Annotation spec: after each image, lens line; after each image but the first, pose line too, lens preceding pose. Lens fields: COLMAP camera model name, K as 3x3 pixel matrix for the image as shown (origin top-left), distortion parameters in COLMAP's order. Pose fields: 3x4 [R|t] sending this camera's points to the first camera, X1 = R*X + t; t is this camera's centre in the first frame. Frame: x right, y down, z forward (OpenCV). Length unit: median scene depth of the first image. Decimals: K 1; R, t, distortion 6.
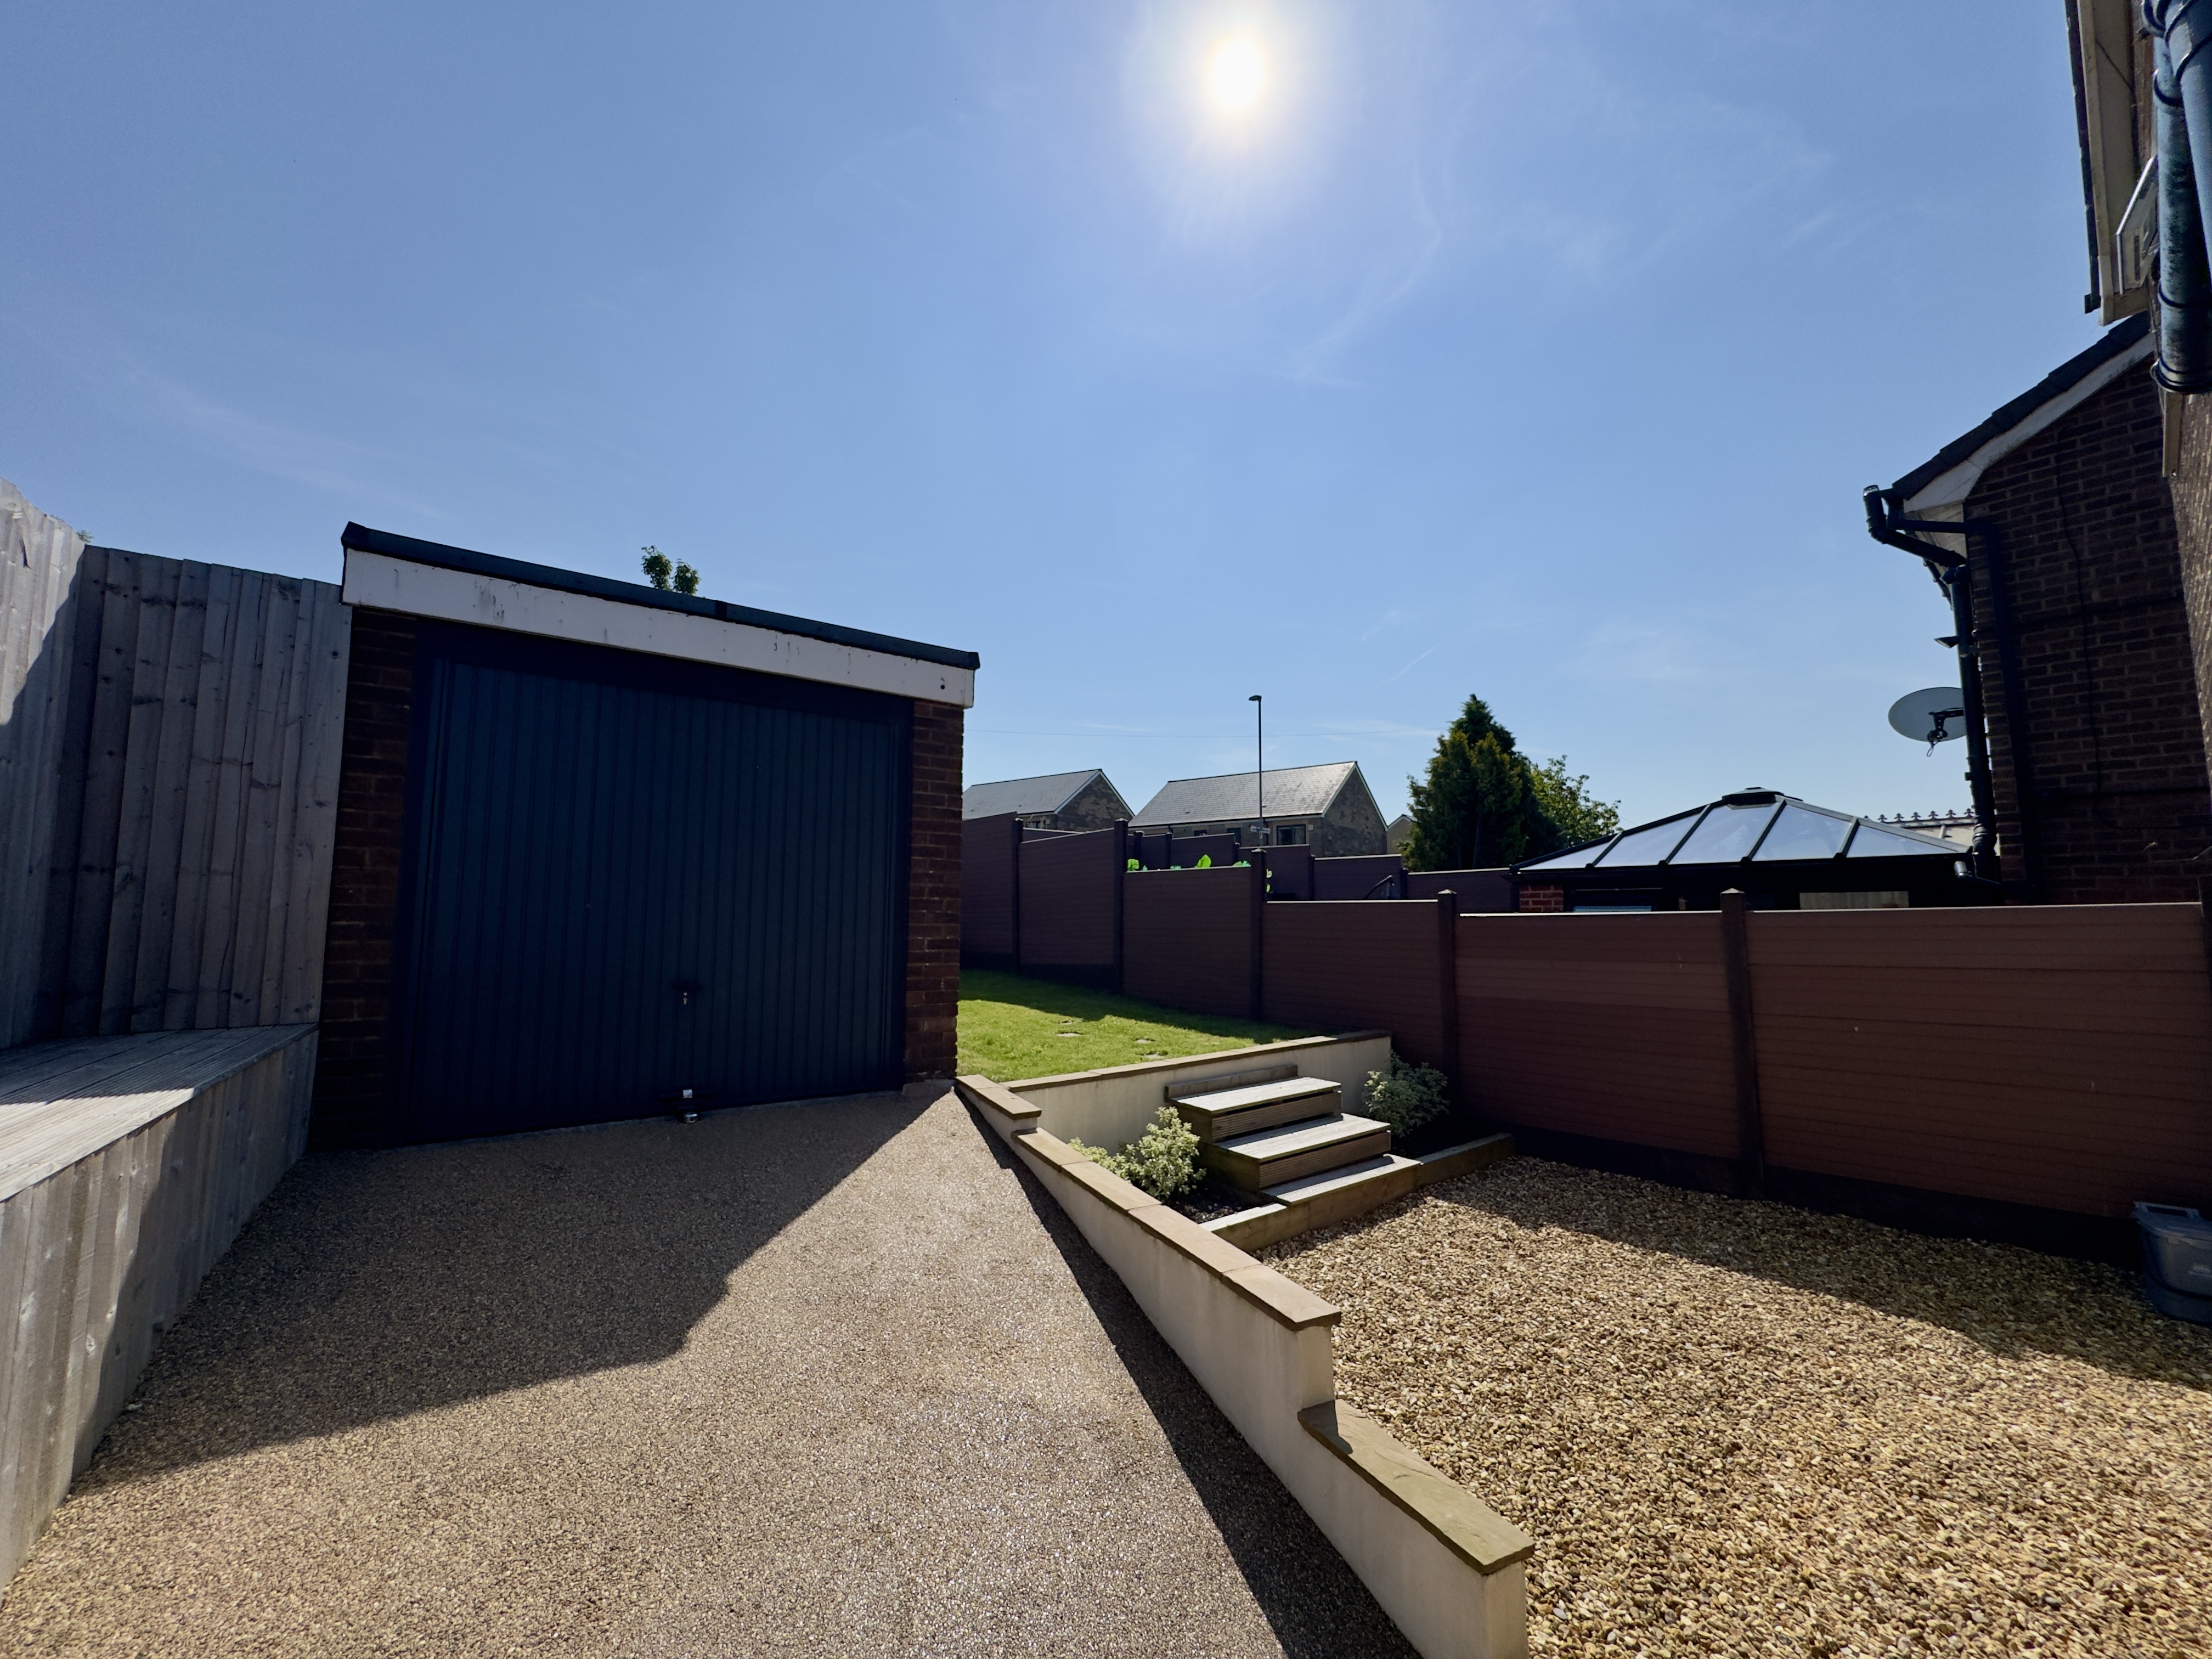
lens RADIAL K [[876.8, 0, 1106.0], [0, 876.8, 829.5], [0, 0, 1]] dist [-0.002896, 0.000139]
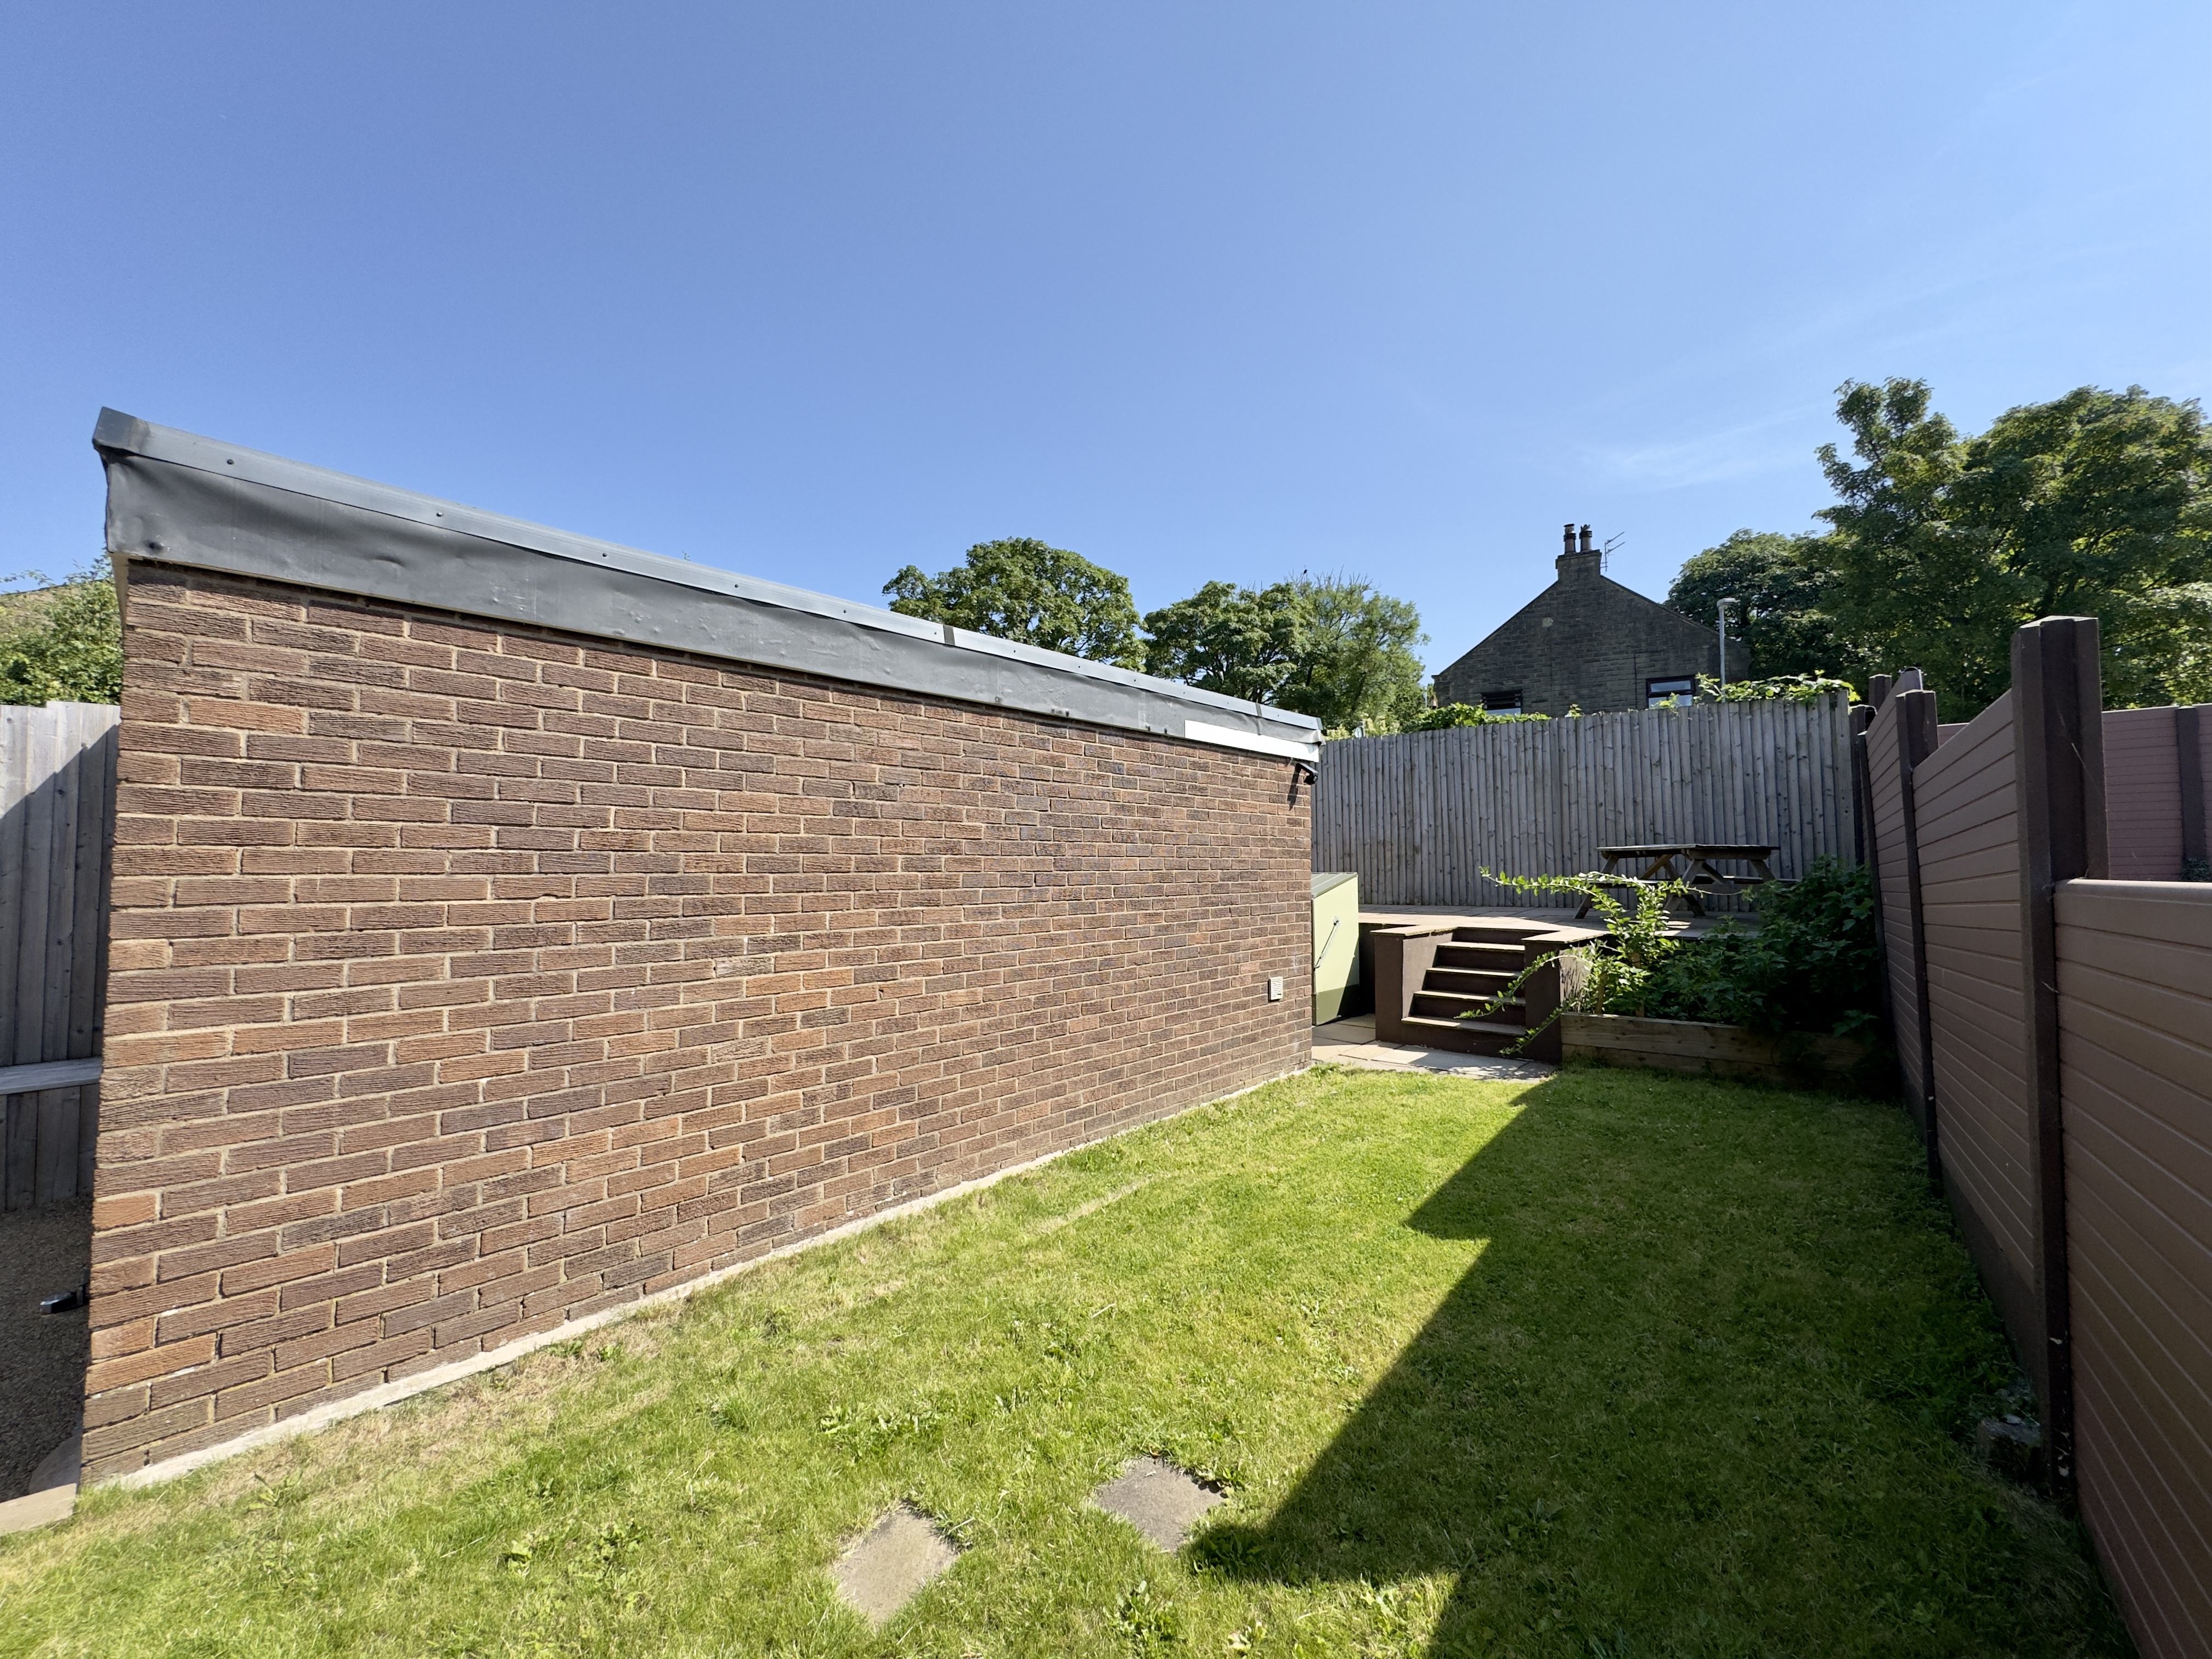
lens RADIAL K [[876.8, 0, 1106.0], [0, 876.8, 829.5], [0, 0, 1]] dist [-0.002896, 0.000139]
pose [[0.204910, -0.046989, -0.977652, 0.297863], [0.097586, 0.994851, -0.027362, 0.036210], [0.973904, -0.089798, 0.208440, 1.458758]]
